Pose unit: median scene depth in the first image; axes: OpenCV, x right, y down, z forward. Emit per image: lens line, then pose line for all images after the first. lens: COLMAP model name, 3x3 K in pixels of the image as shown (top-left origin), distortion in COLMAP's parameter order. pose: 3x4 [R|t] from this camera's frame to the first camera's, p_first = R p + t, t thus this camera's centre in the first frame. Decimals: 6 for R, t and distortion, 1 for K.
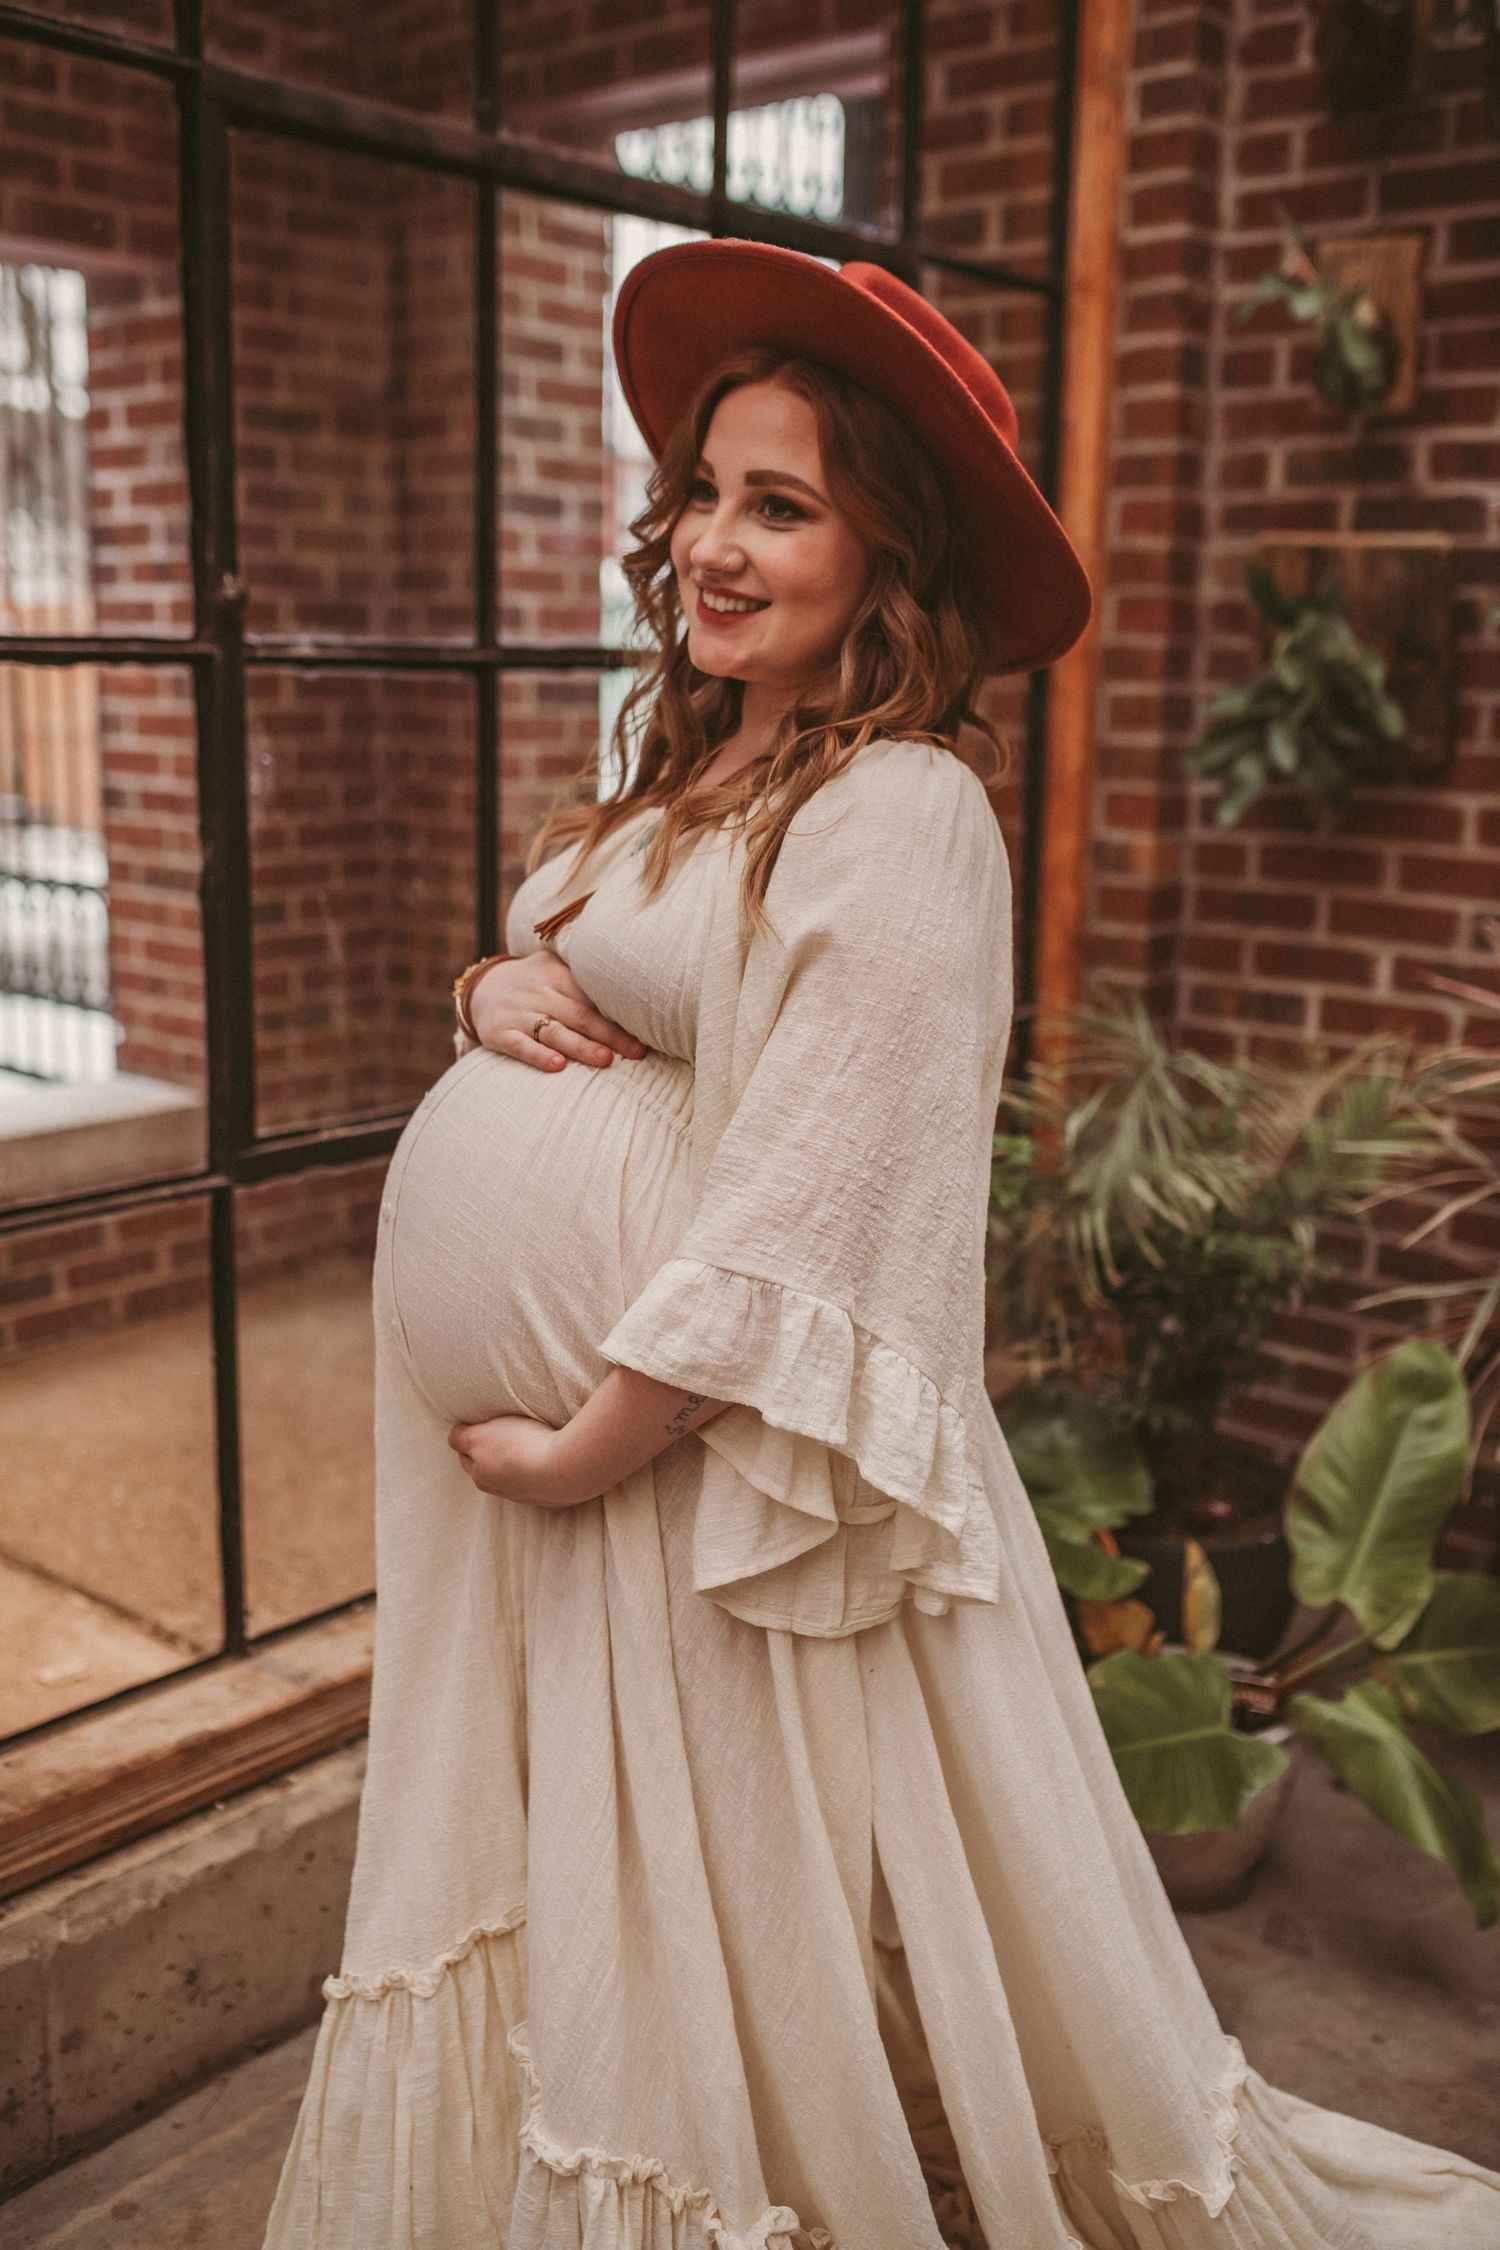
lens RADIAL K [[2156.8, 0, 750.0], [0, 2156.8, 1125.0], [0, 0, 1]] dist [-0.079575, 0.114863]
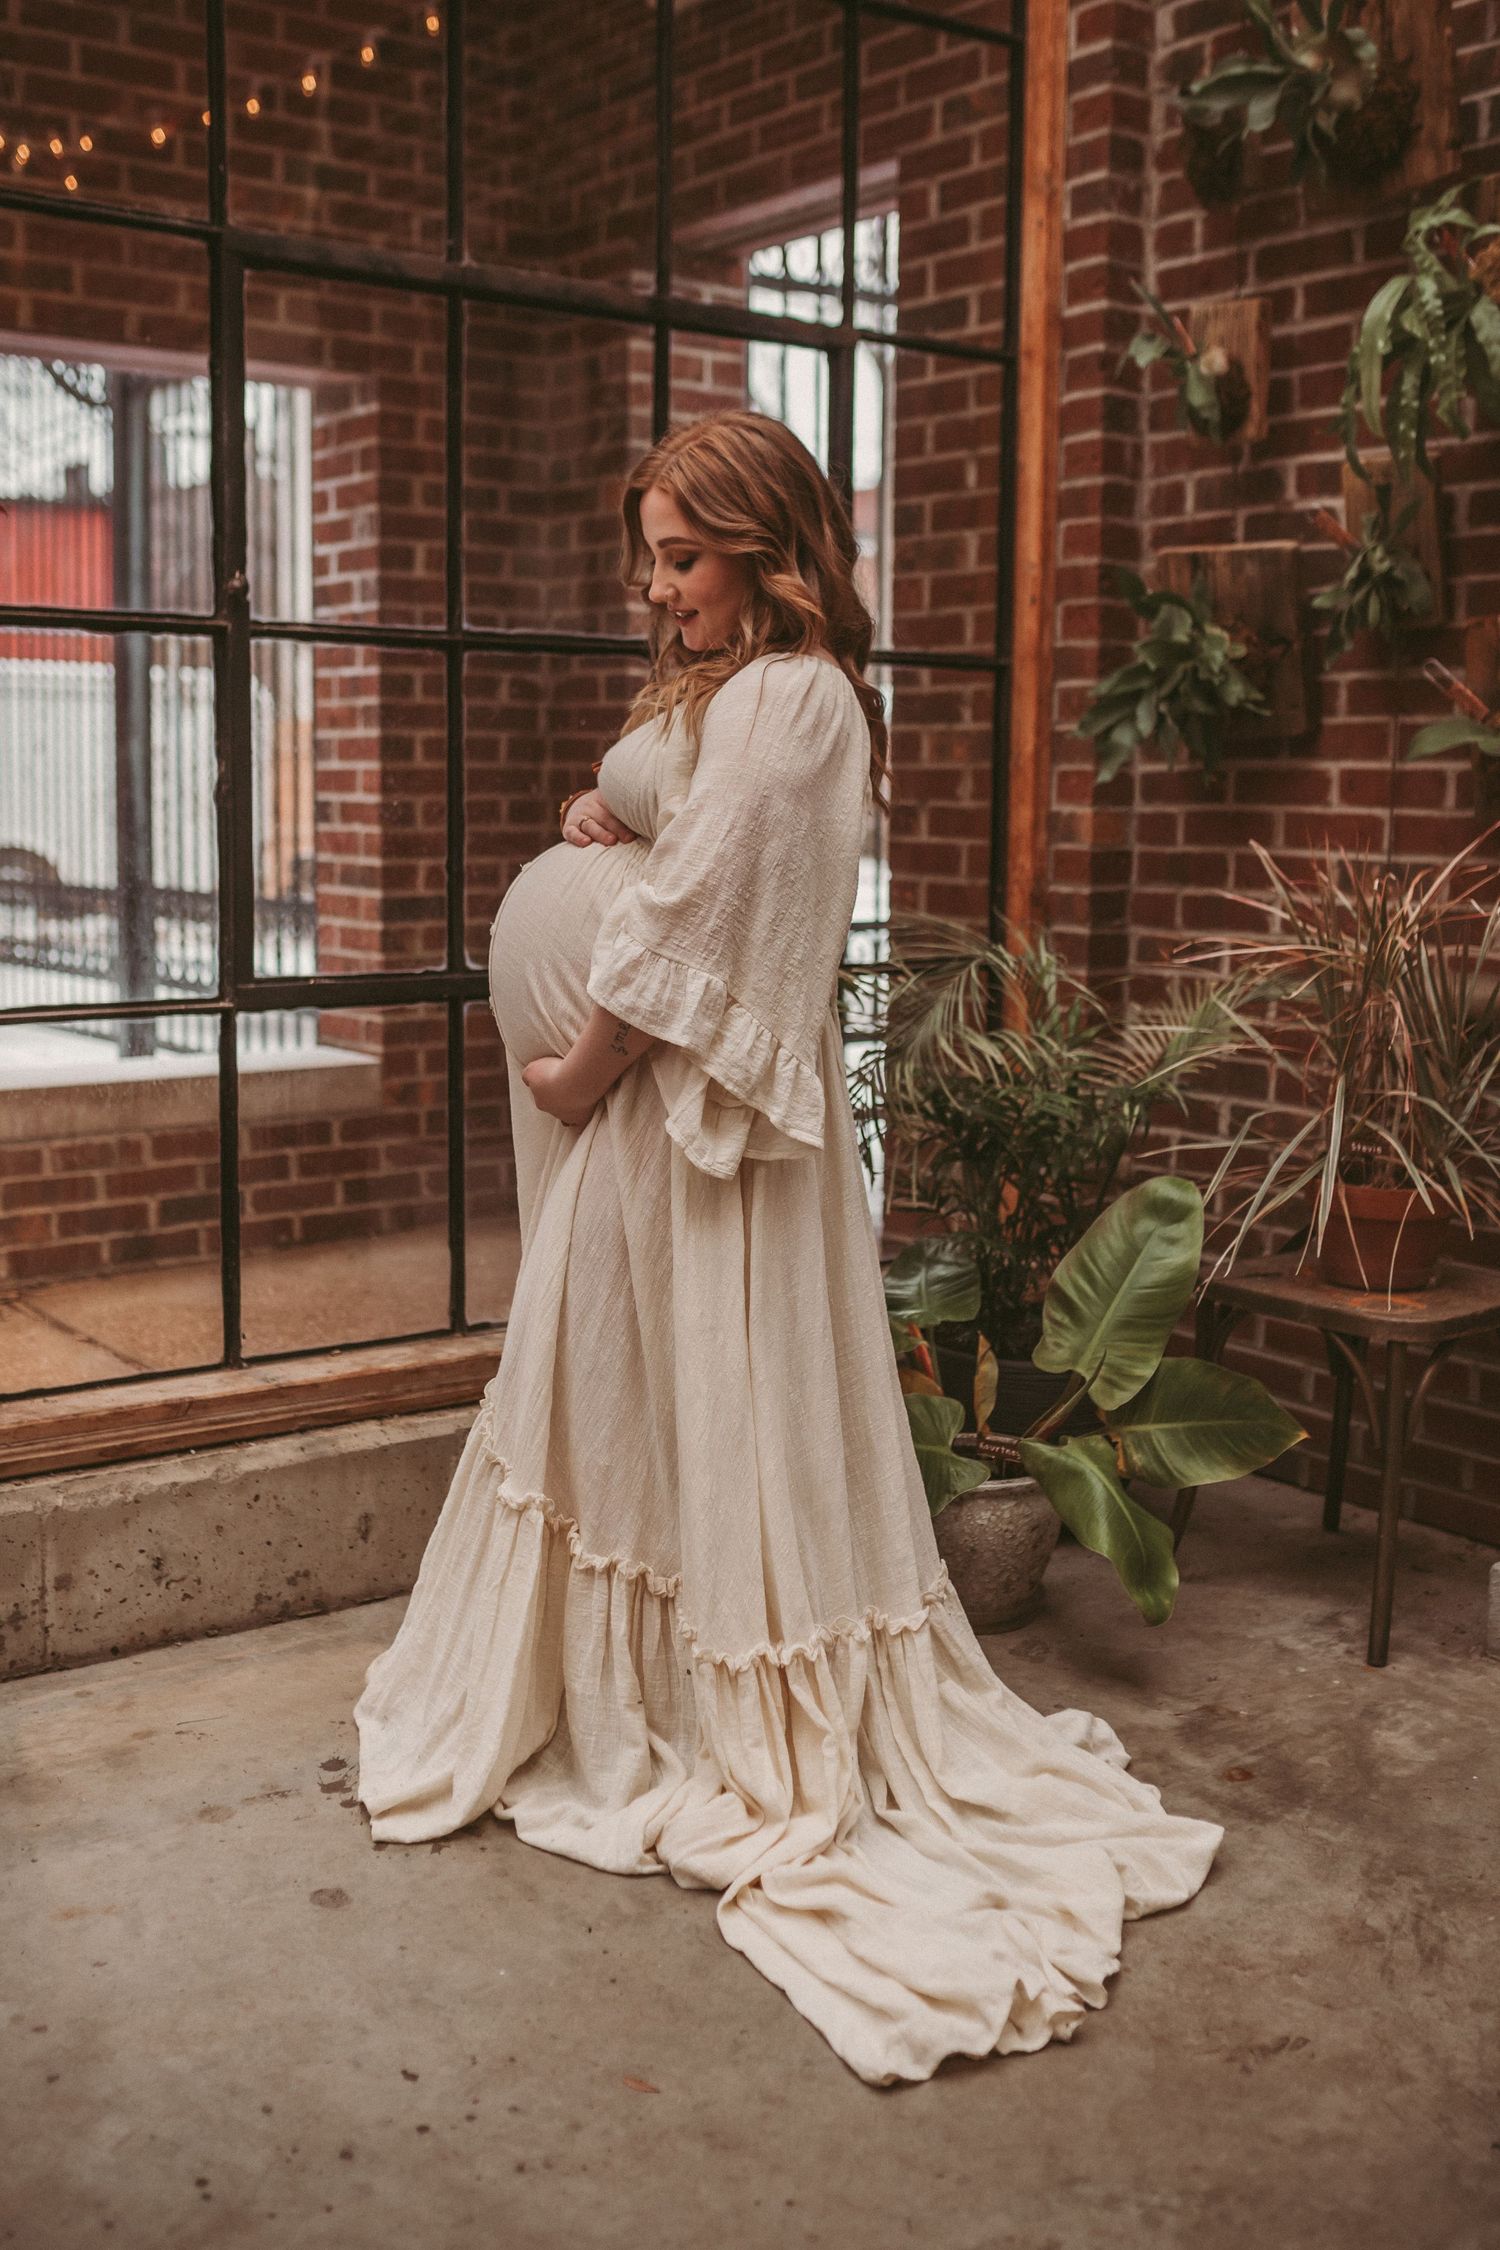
lens RADIAL K [[2316.0, 0, 730.2], [0, 2316.0, 1100.3], [0, 0, 1]] dist [-0.076404, 0.111099]
pose [[0.976942, 0.019592, -0.212603, 0.292459], [-0.036715, 0.996363, -0.076894, 0.142714], [0.210323, 0.082927, 0.974108, -0.284939]]
